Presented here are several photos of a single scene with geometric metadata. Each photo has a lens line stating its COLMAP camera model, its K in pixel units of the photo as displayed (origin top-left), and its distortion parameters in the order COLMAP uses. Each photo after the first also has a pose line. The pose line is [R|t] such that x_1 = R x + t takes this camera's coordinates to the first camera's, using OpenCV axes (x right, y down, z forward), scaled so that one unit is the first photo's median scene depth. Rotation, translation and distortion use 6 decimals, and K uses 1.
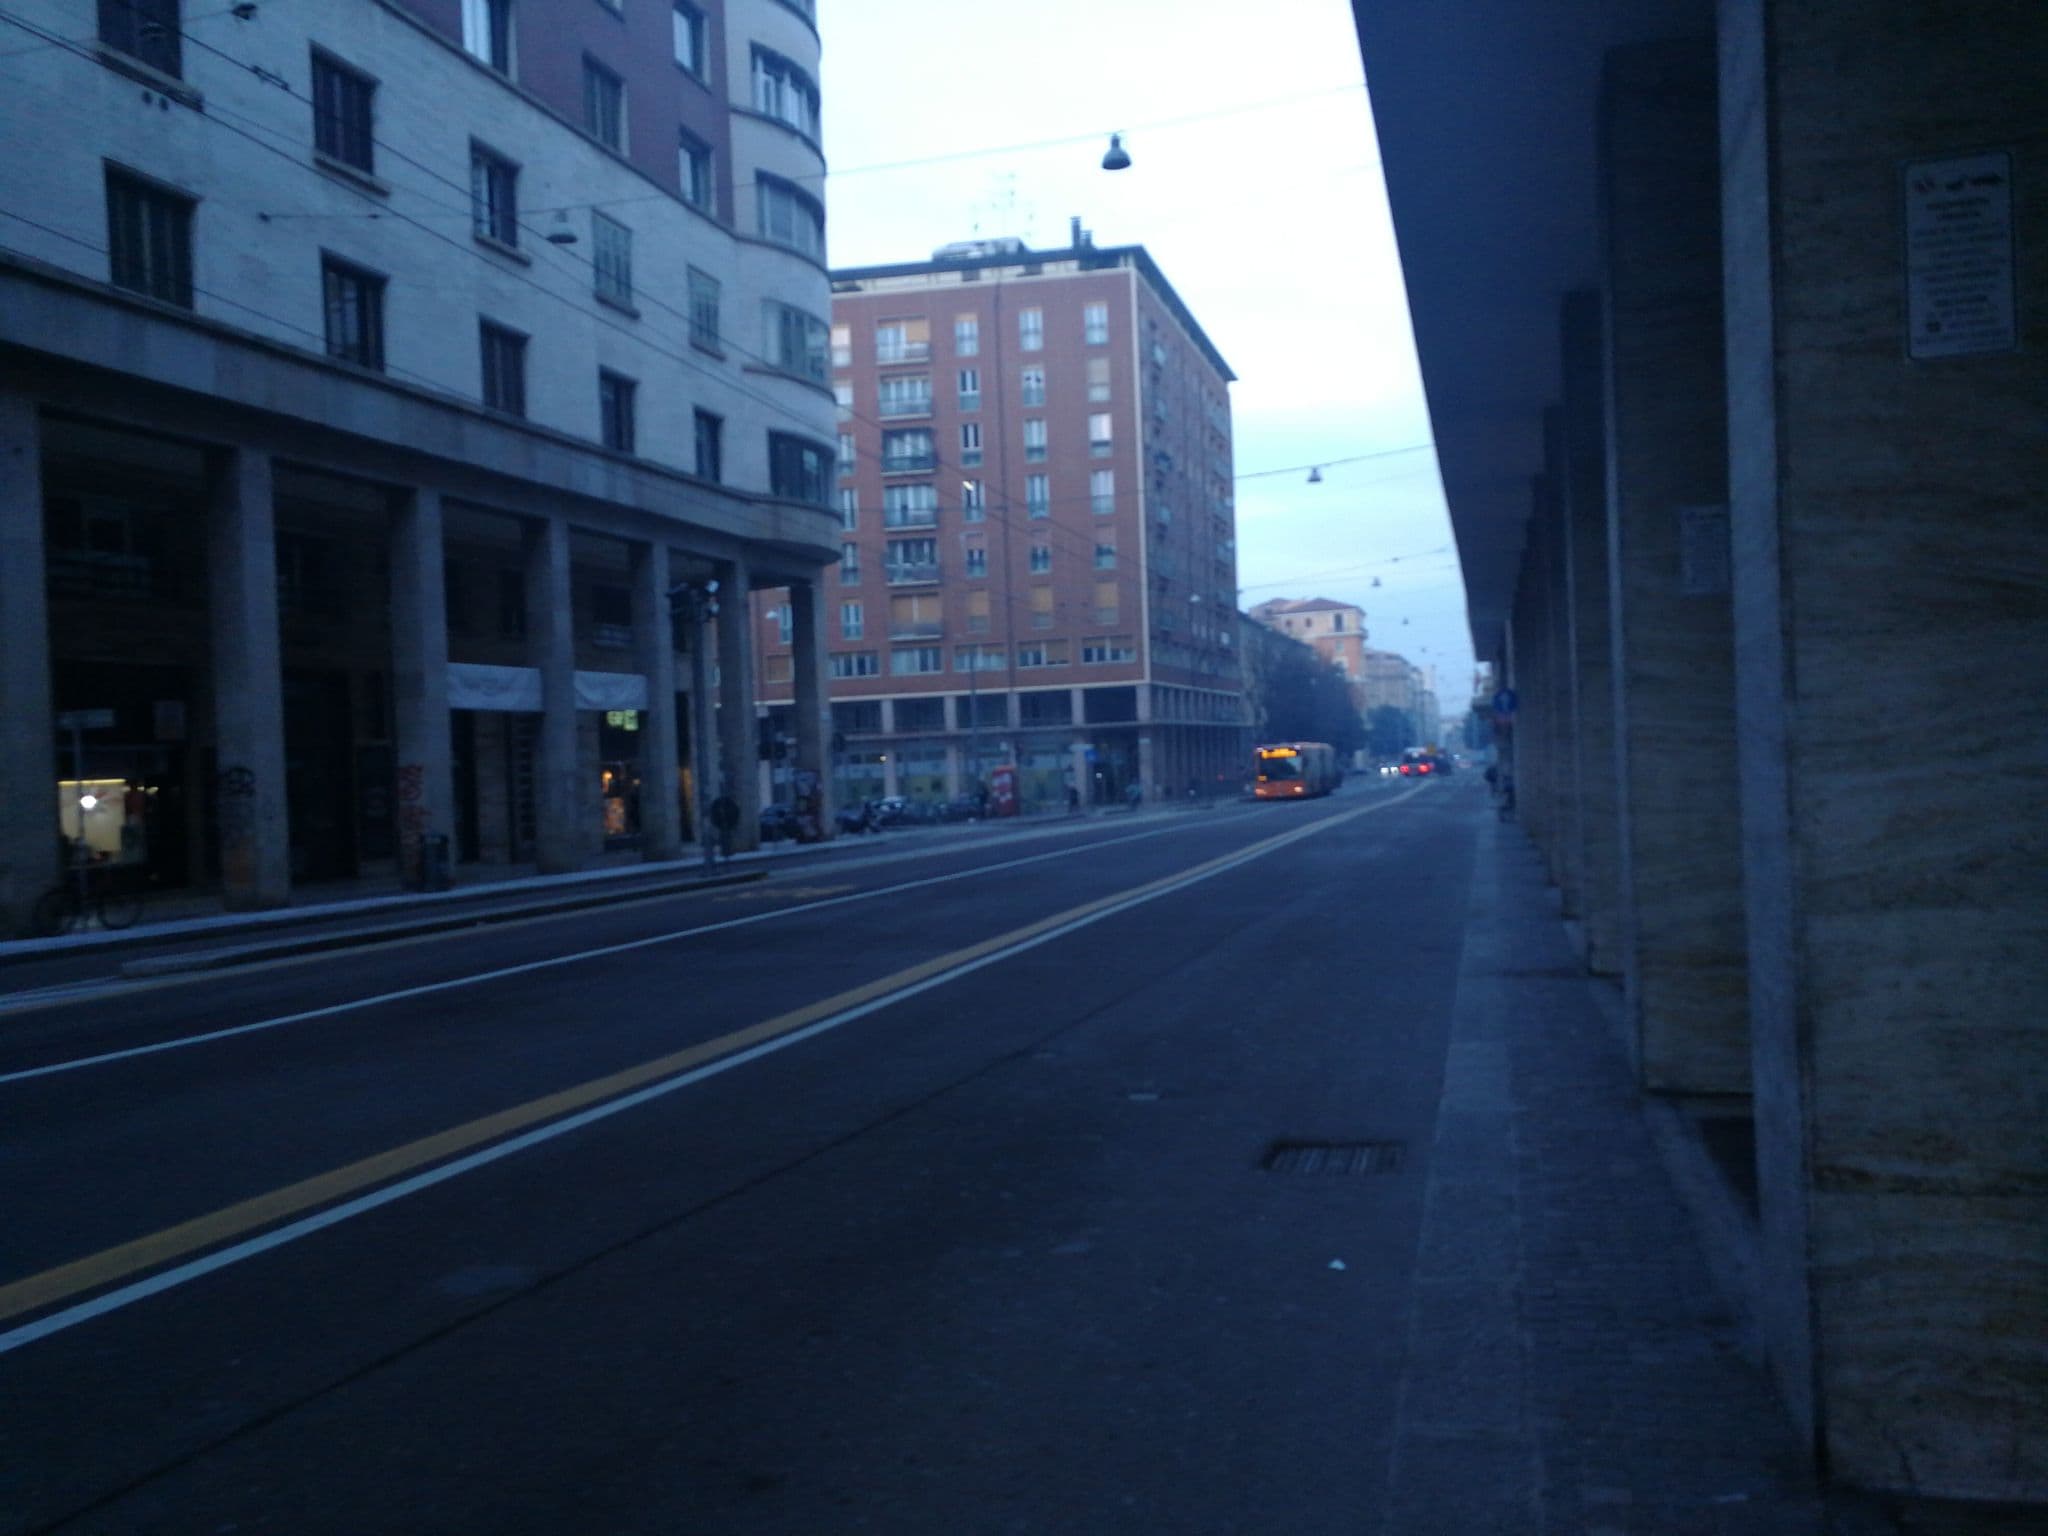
lens RADIAL K [[1716.2, 0, 1042.8], [0, 1716.2, 778.2], [0, 0, 1]] dist [0.079051, -0.015692]
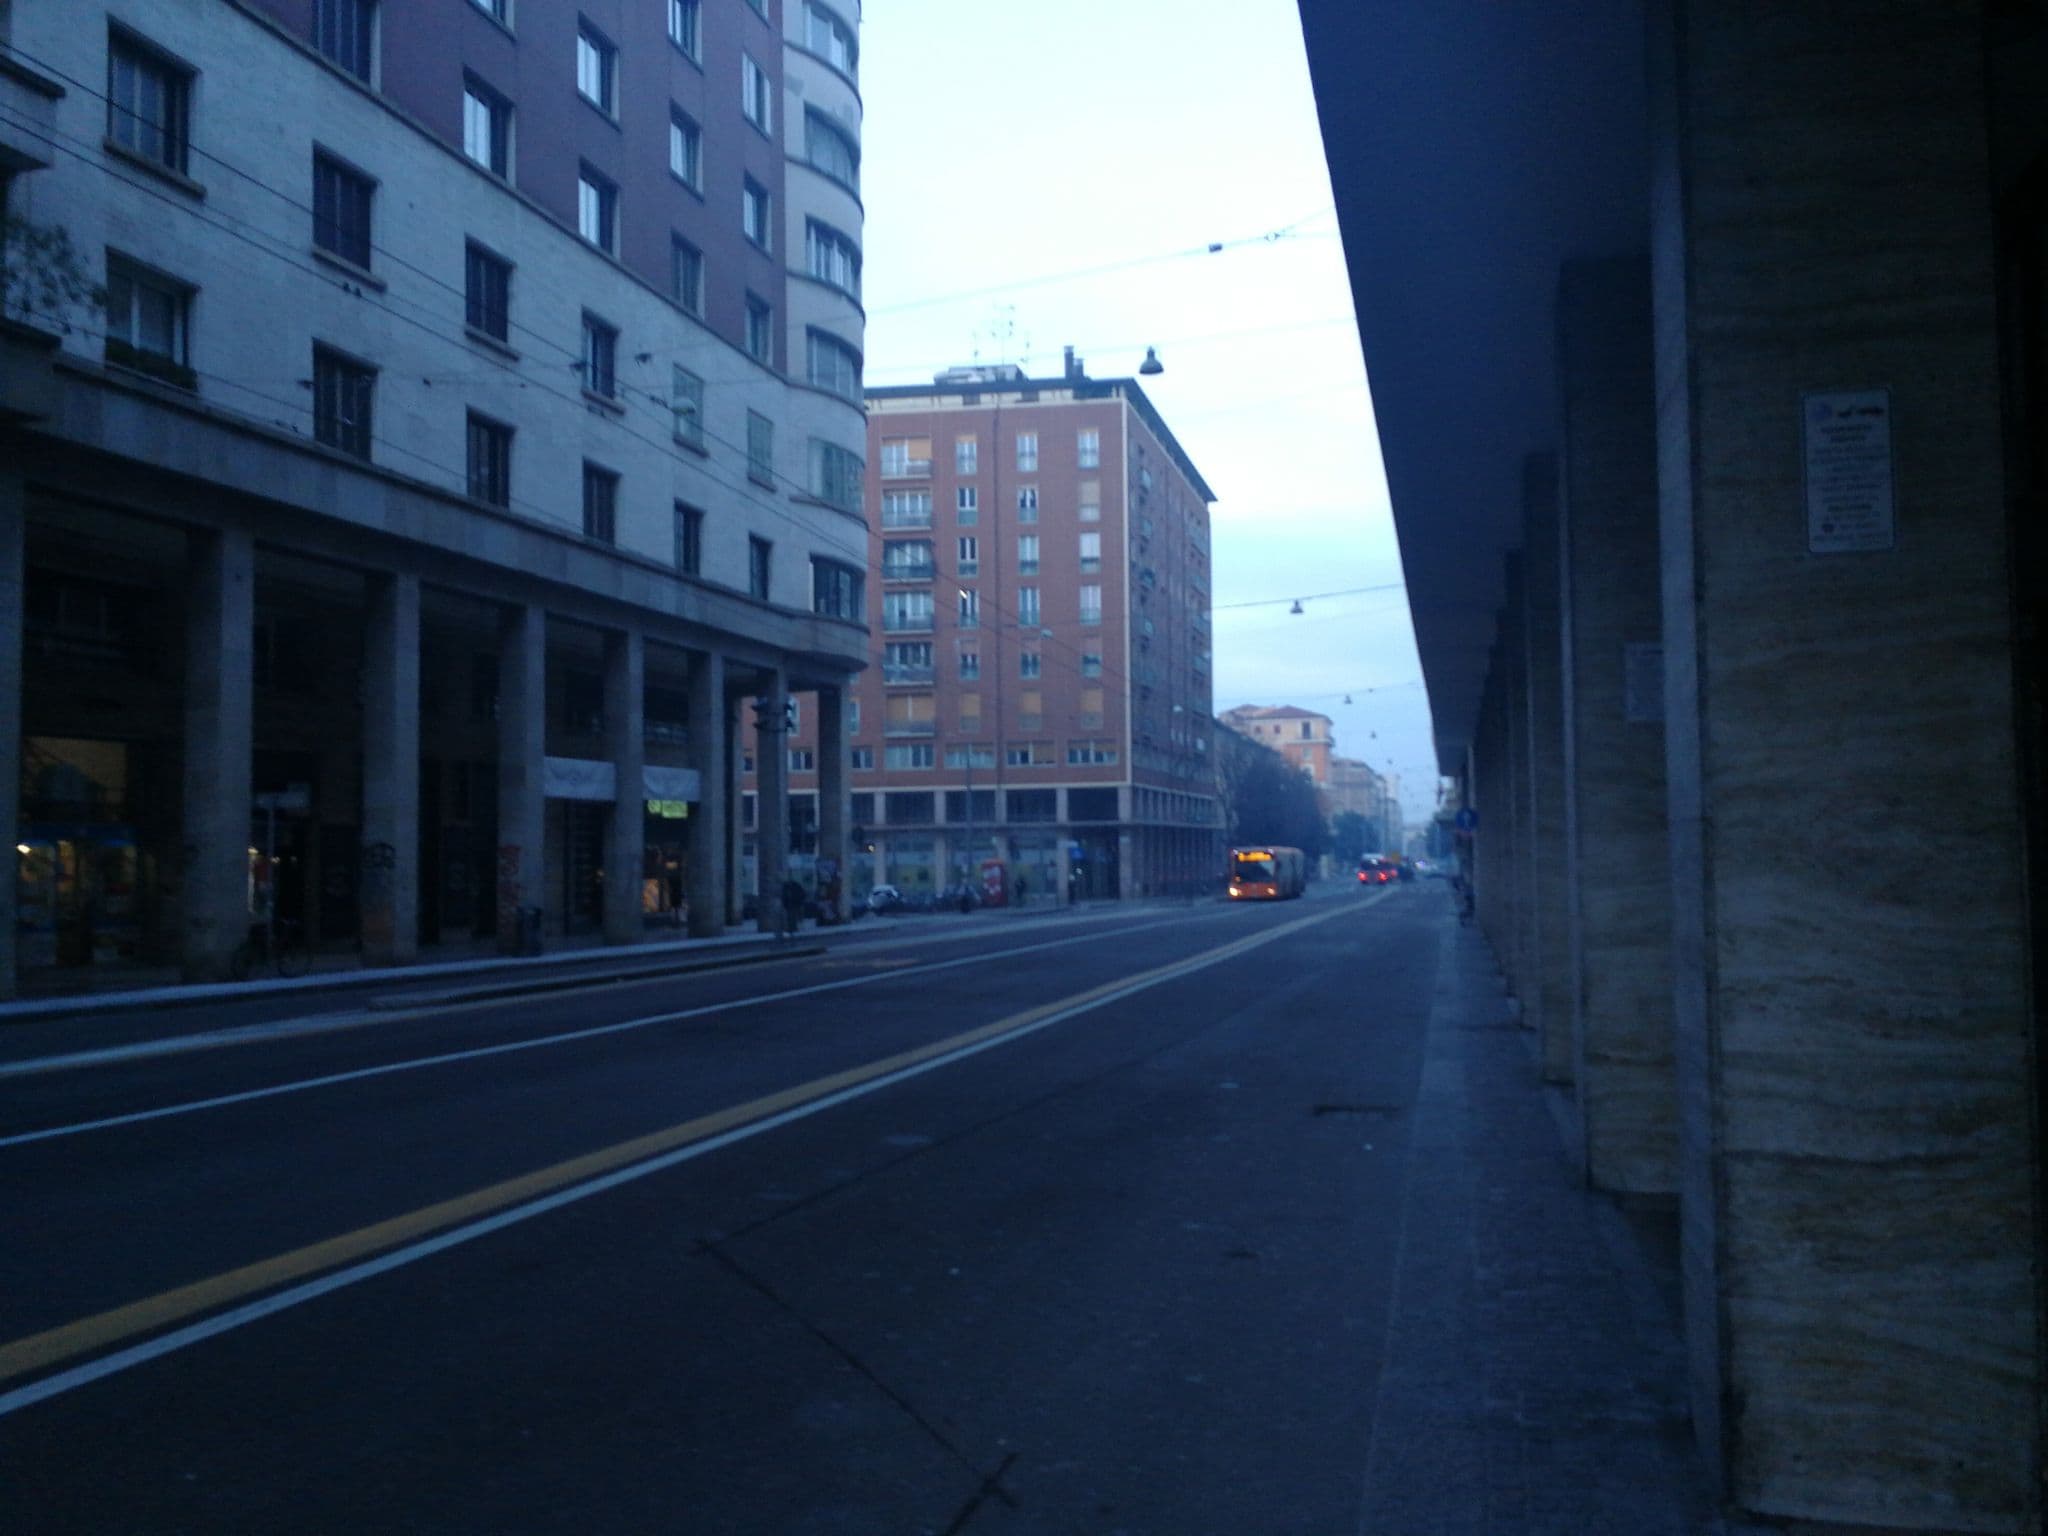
lens RADIAL K [[1716.2, 0, 1005.1], [0, 1716.2, 754.4], [0, 0, 1]] dist [0.079051, -0.015692]
pose [[0.999478, 0.032281, -0.000906, -0.028655], [-0.032268, 0.997161, -0.068038, -0.000075], [-0.001293, 0.068032, 0.997682, -0.108773]]
